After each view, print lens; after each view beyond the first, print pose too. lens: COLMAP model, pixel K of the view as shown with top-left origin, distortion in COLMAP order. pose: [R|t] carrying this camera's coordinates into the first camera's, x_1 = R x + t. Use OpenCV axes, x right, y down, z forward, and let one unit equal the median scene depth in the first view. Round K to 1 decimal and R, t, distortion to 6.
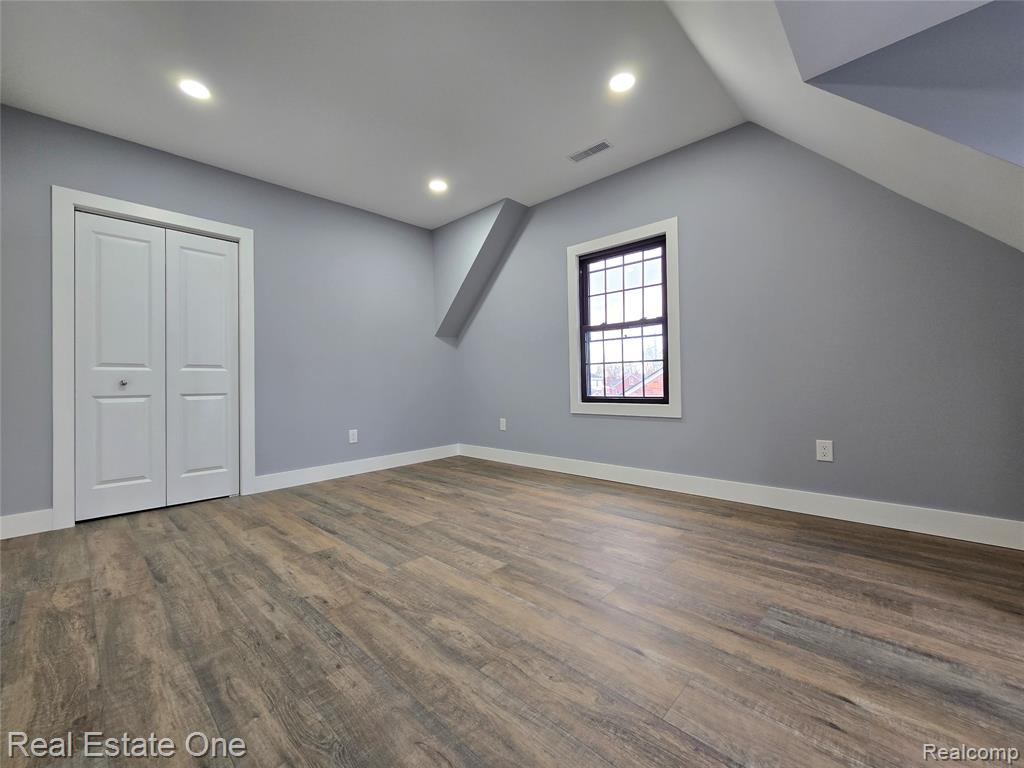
lens RADIAL K [[418.5, 0, 516.5], [0, 418.5, 384.8], [0, 0, 1]] dist [0.000204, 0.001229]
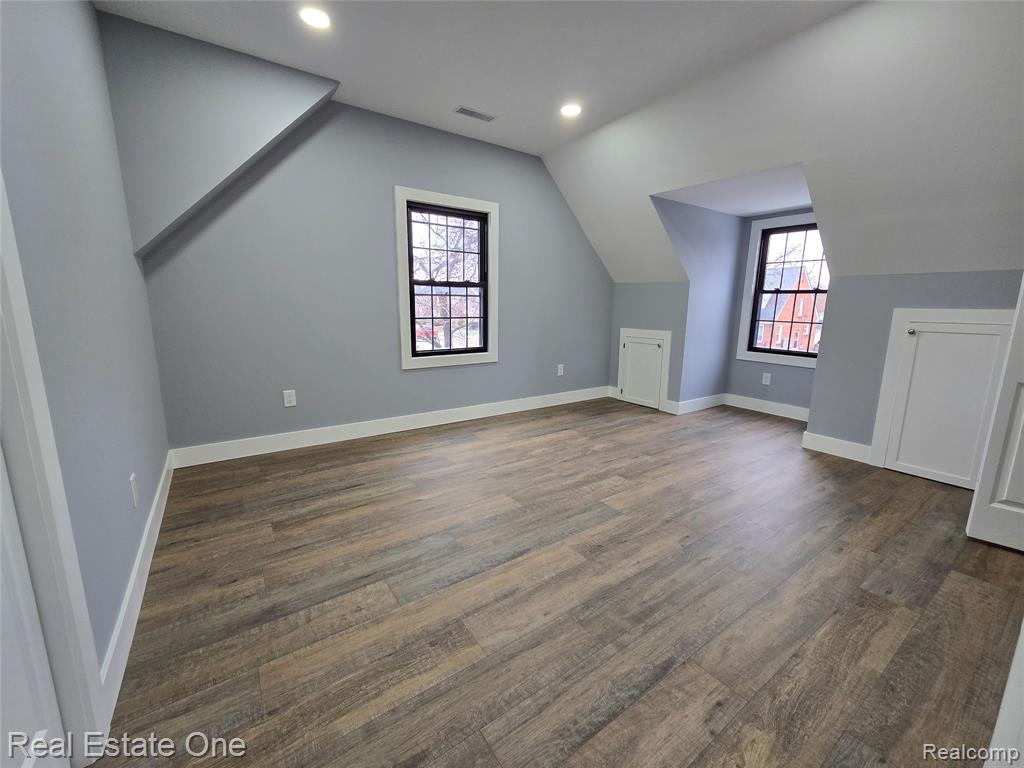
lens RADIAL K [[418.5, 0, 513.3], [0, 418.5, 380.6], [0, 0, 1]] dist [0.000204, 0.001229]
pose [[0.201885, -0.158614, 0.966480, -1.241086], [-0.011019, 0.986369, 0.164179, -0.112150], [-0.979347, -0.043795, 0.197385, 0.928169]]
